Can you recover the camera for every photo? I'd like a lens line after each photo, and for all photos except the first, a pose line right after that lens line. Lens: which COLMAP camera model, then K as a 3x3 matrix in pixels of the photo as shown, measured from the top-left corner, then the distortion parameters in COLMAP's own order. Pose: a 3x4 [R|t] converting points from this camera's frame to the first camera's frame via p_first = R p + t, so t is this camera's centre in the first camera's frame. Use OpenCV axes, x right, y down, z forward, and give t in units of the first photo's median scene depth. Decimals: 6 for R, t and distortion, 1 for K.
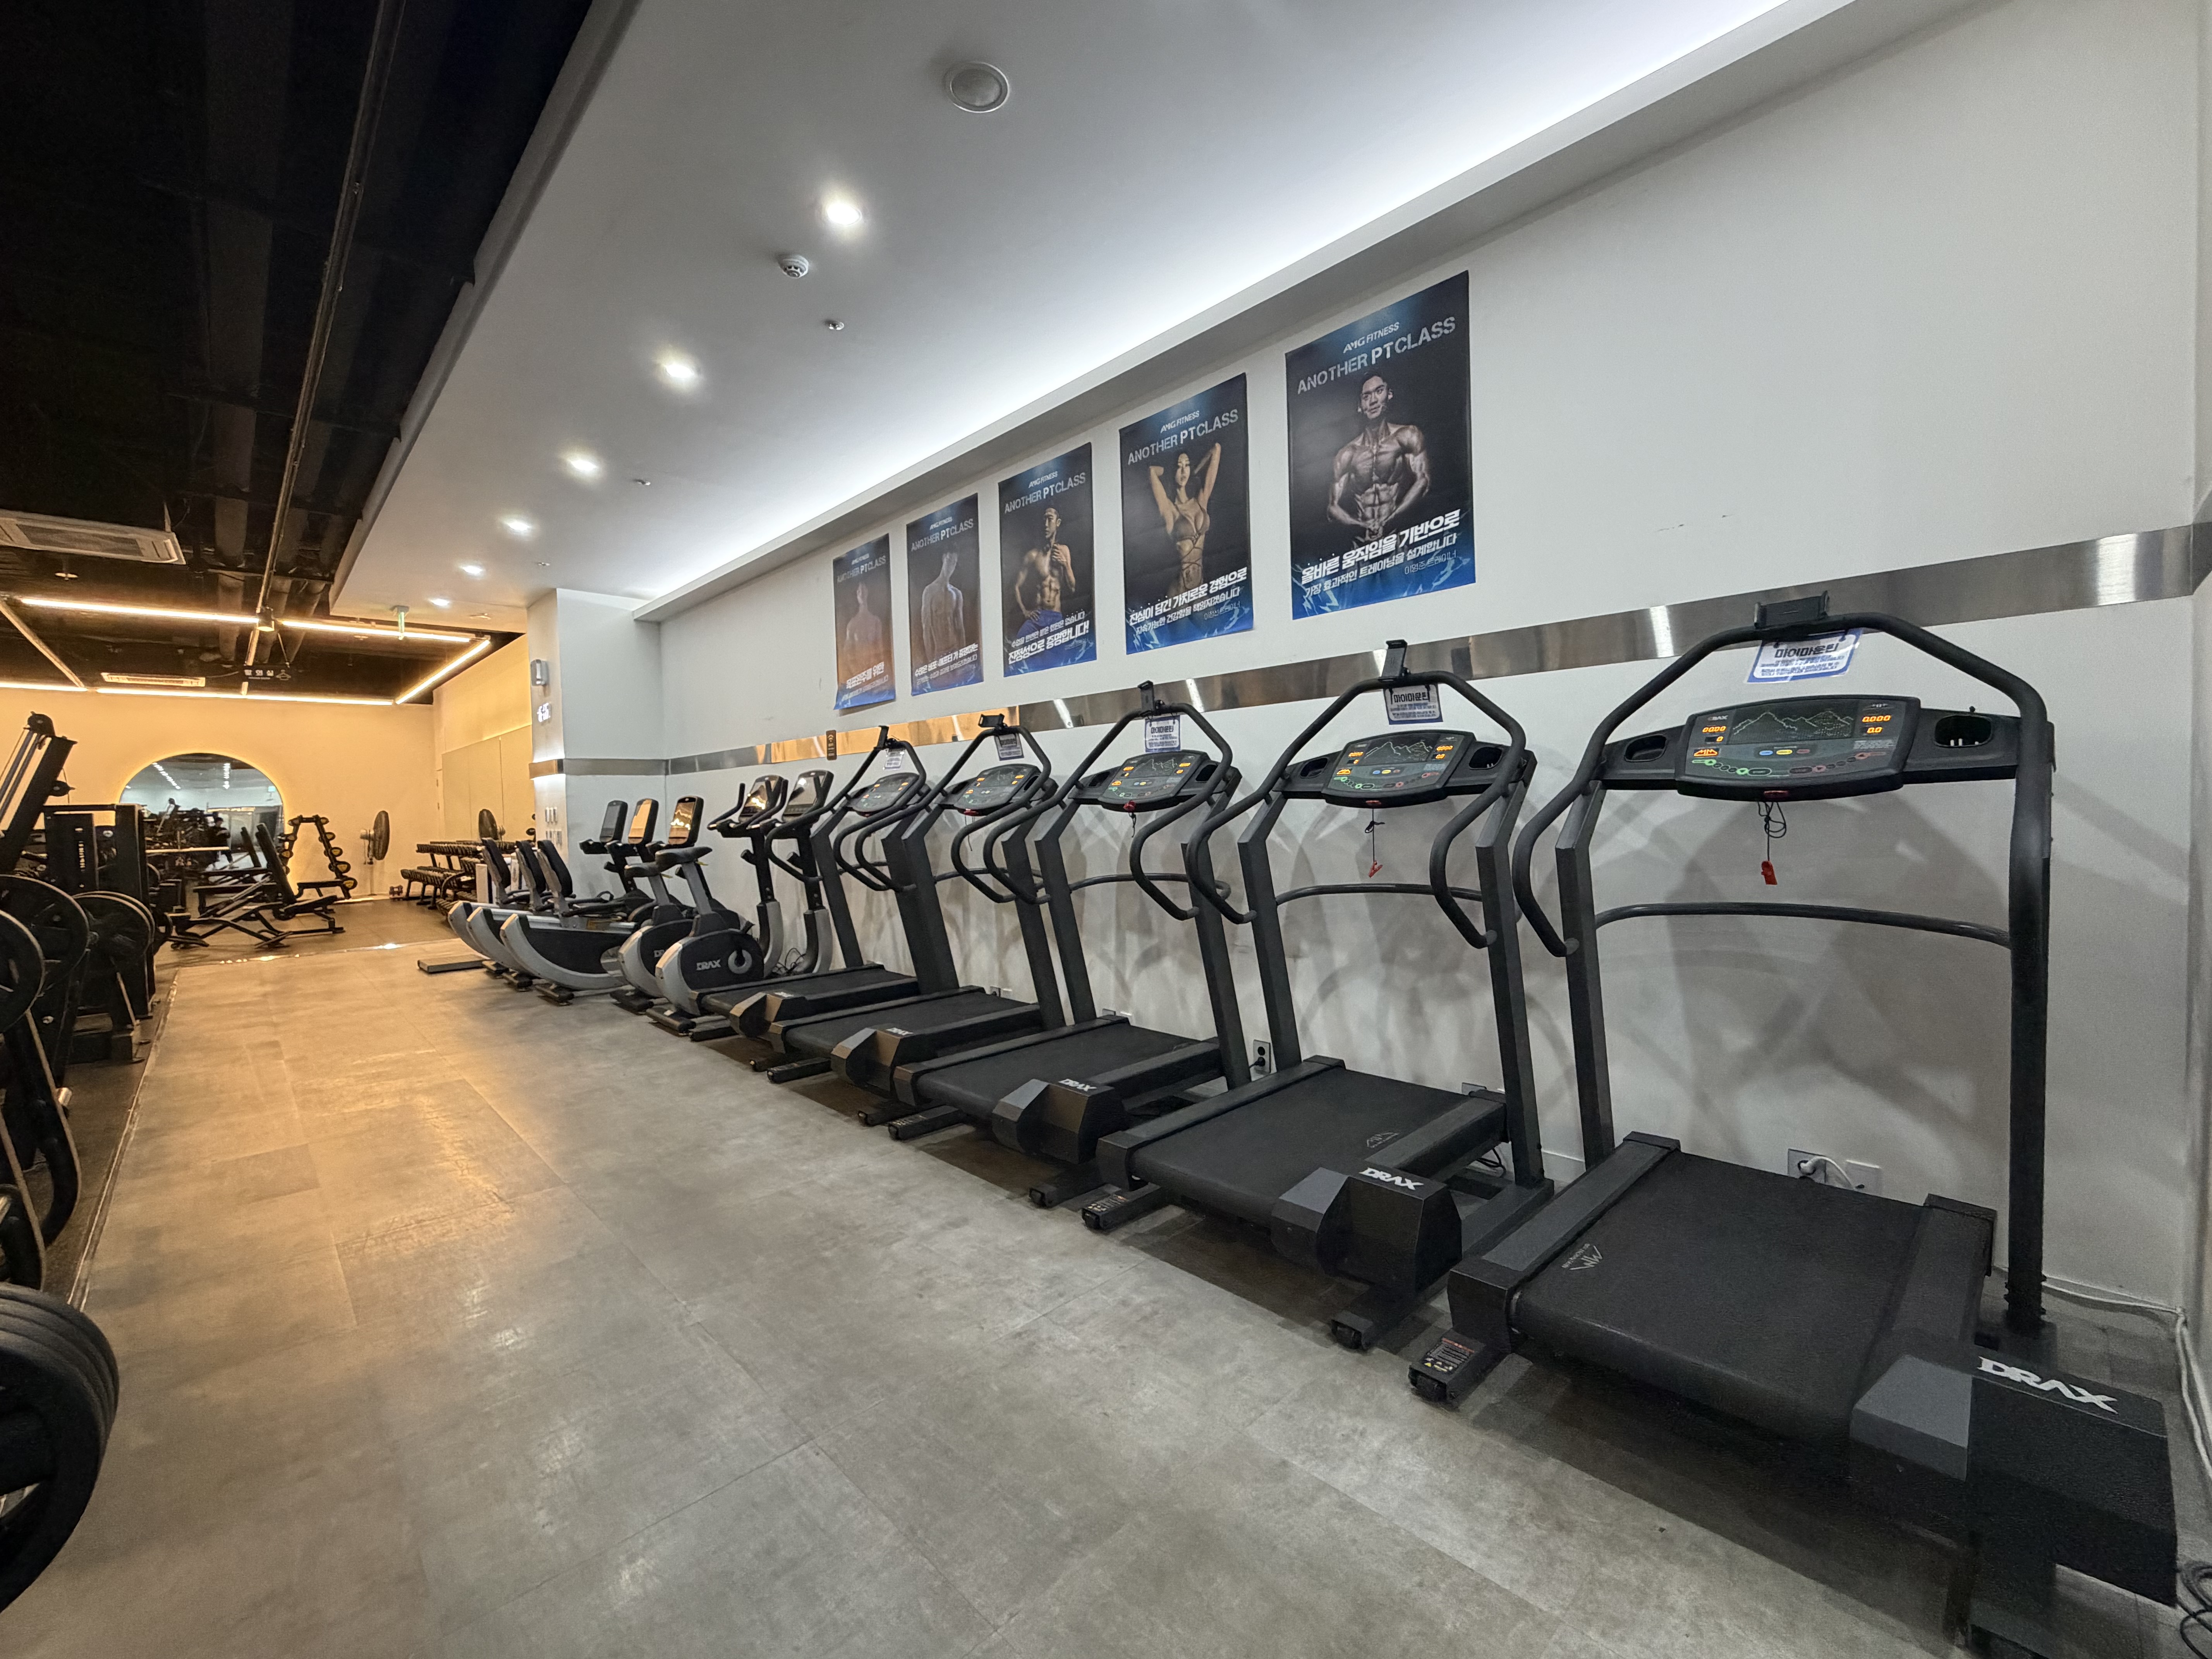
lens RADIAL K [[909.6, 0, 1107.0], [0, 909.6, 837.4], [0, 0, 1]] dist [-0.004363, 0.000571]
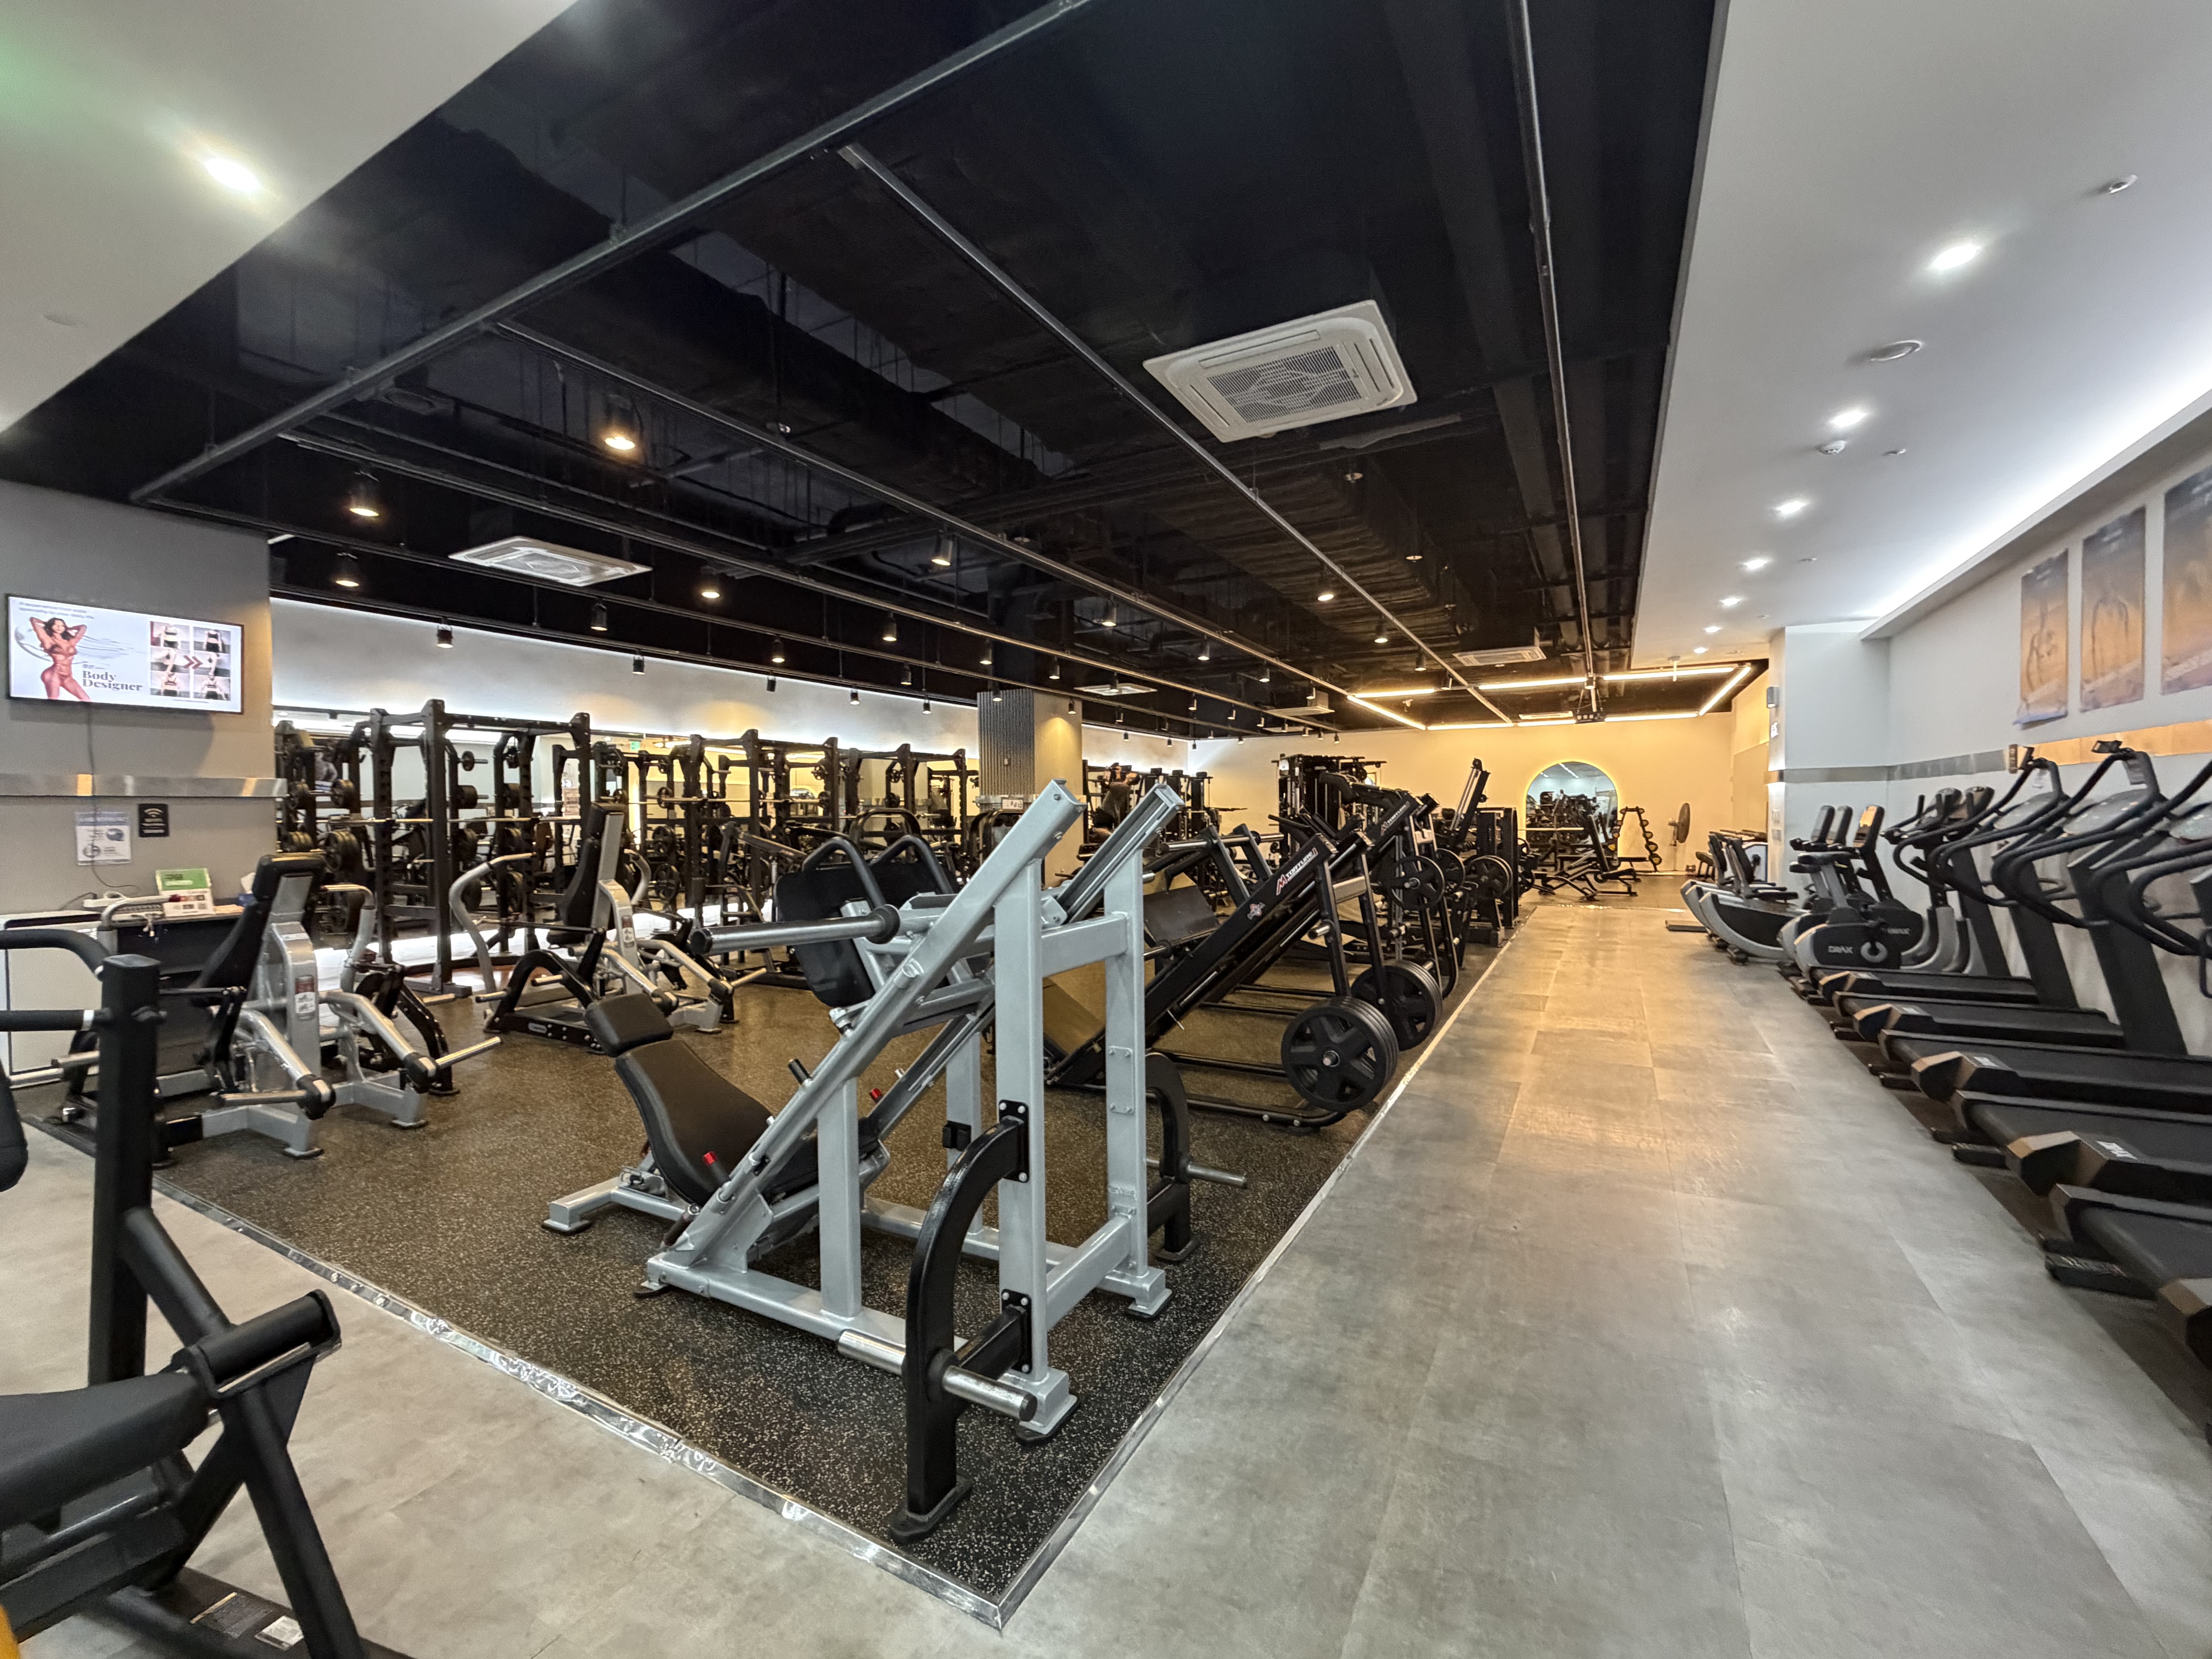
lens RADIAL K [[909.6, 0, 1109.1], [0, 909.6, 834.1], [0, 0, 1]] dist [-0.004363, 0.000571]
pose [[0.290297, 0.045003, -0.955878, 0.405327], [-0.029386, 0.998842, 0.038101, -0.029436], [0.956485, 0.017028, 0.291283, -0.274889]]
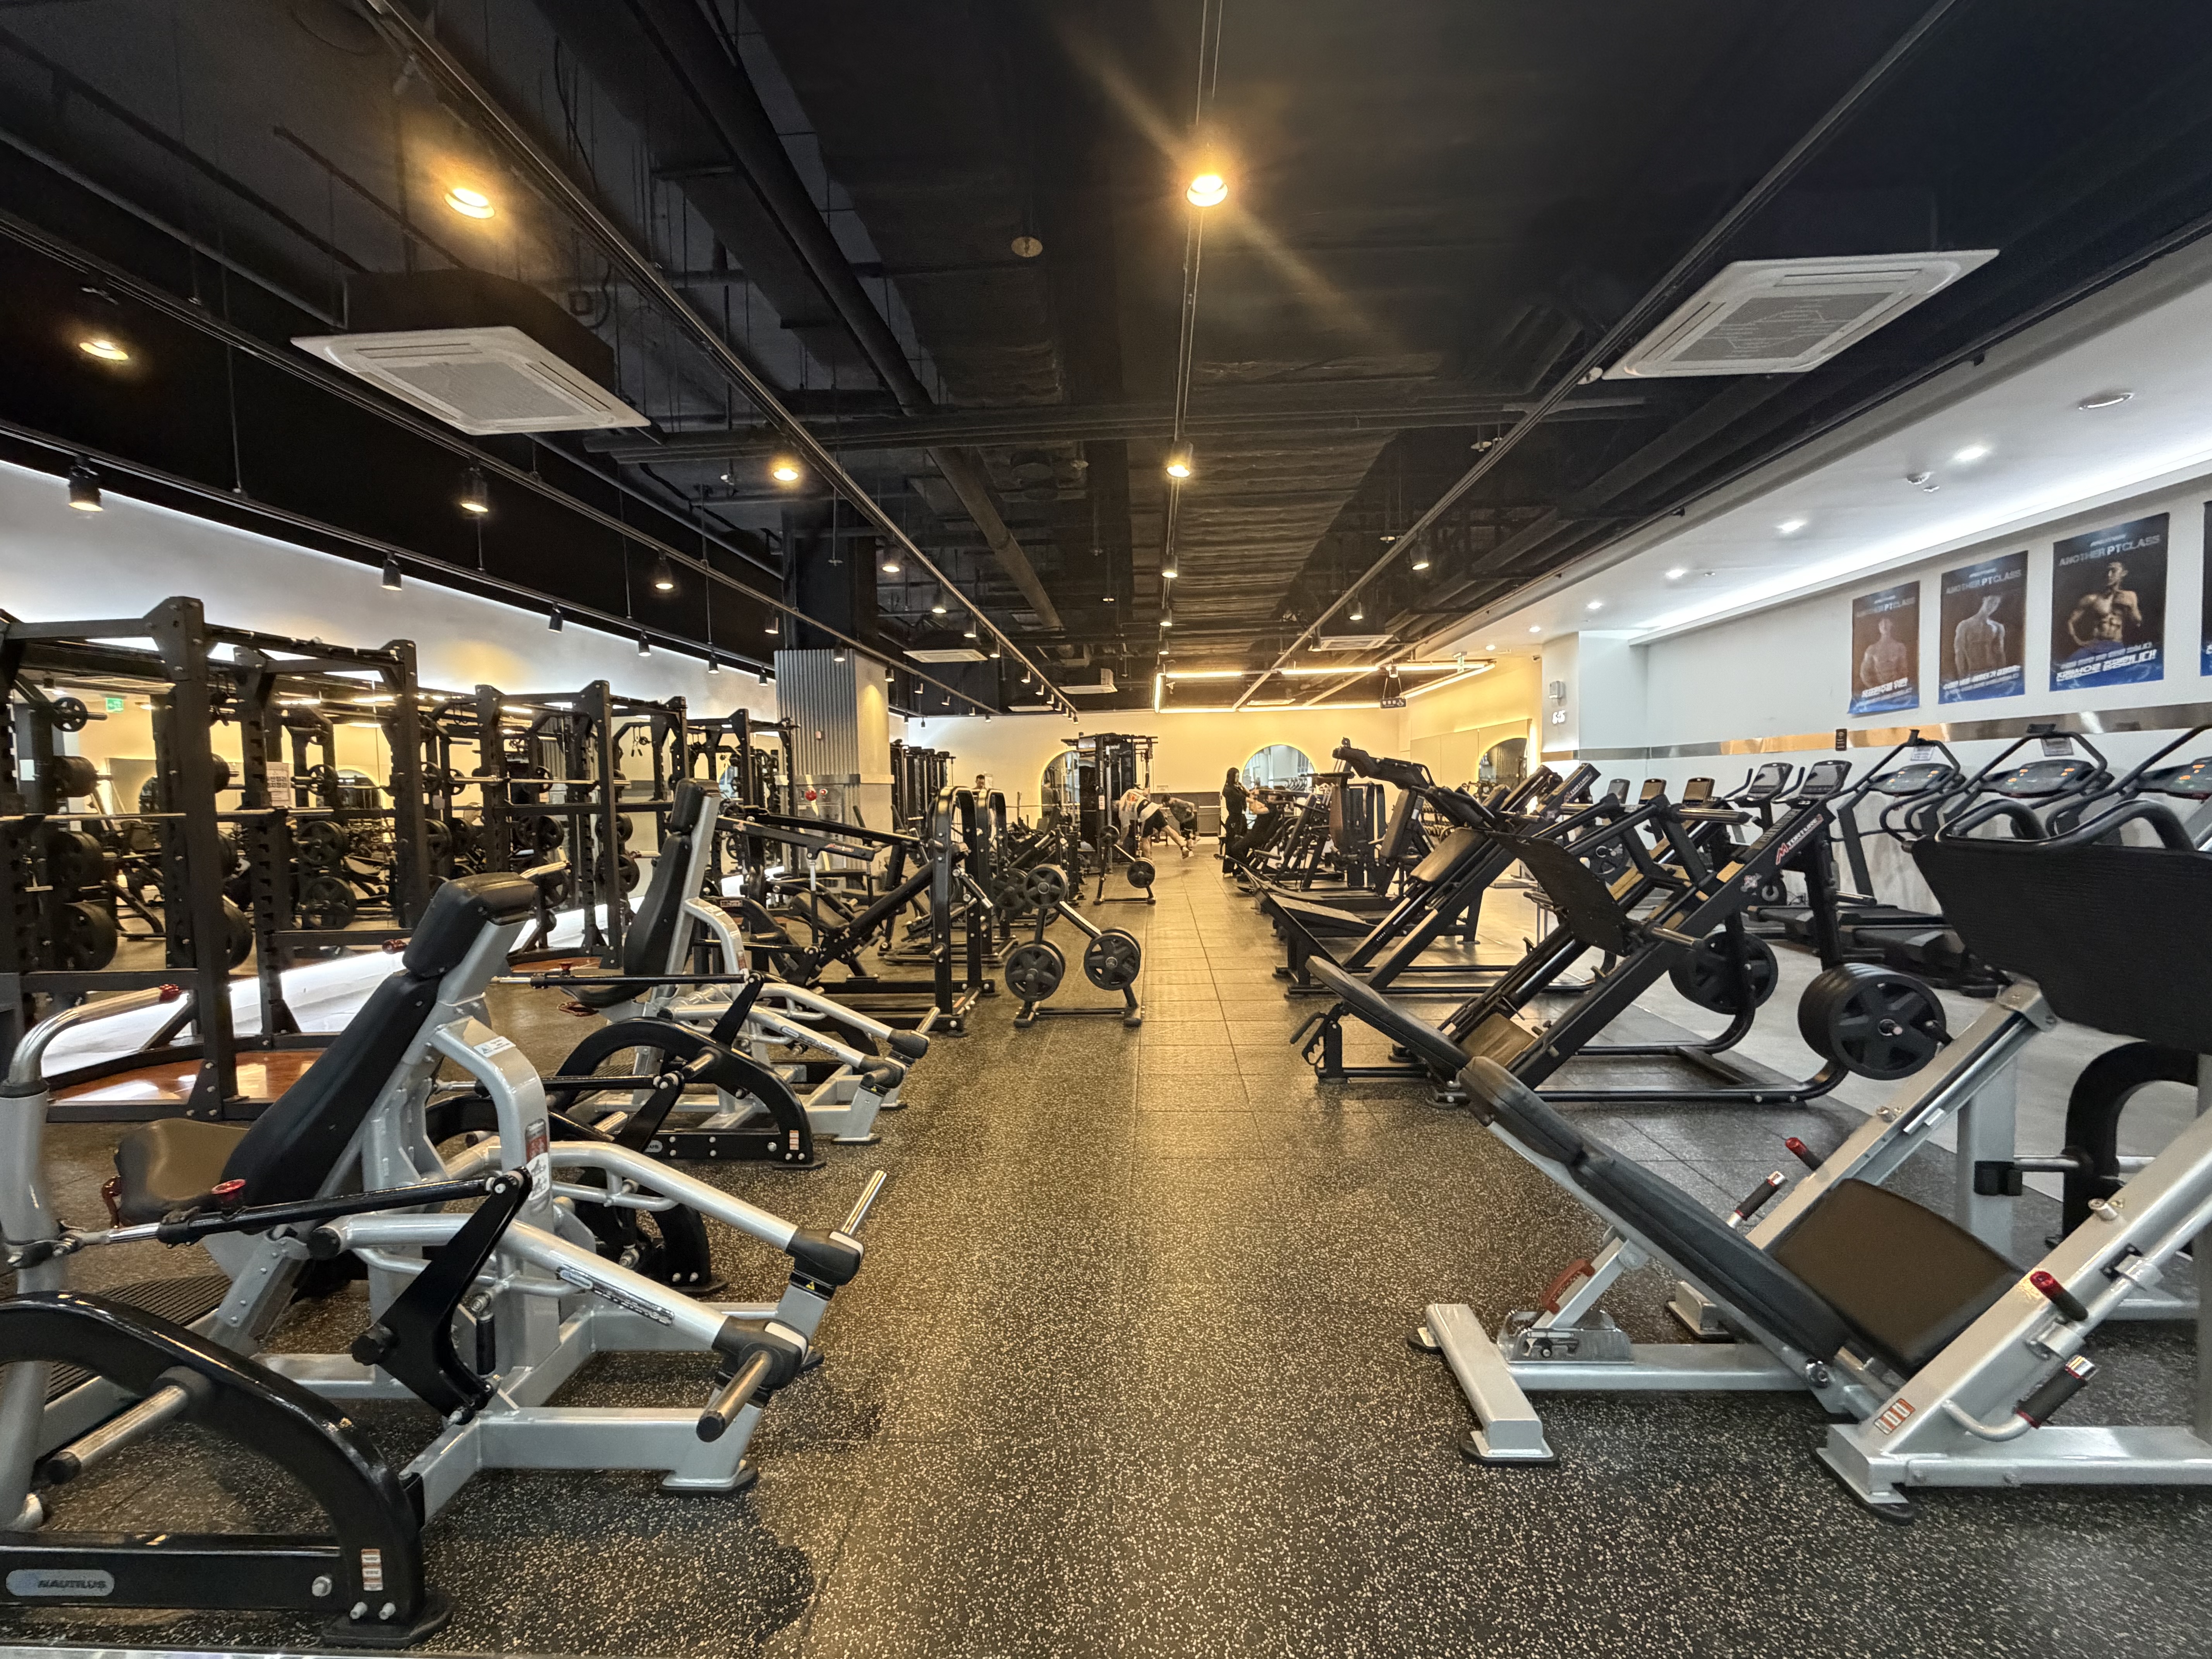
lens RADIAL K [[909.6, 0, 1105.8], [0, 909.6, 831.2], [0, 0, 1]] dist [-0.004363, 0.000571]
pose [[0.677214, 0.043477, -0.734500, -0.057227], [-0.019145, 0.998956, 0.041478, -0.003085], [0.735537, -0.014027, 0.677339, -0.747075]]
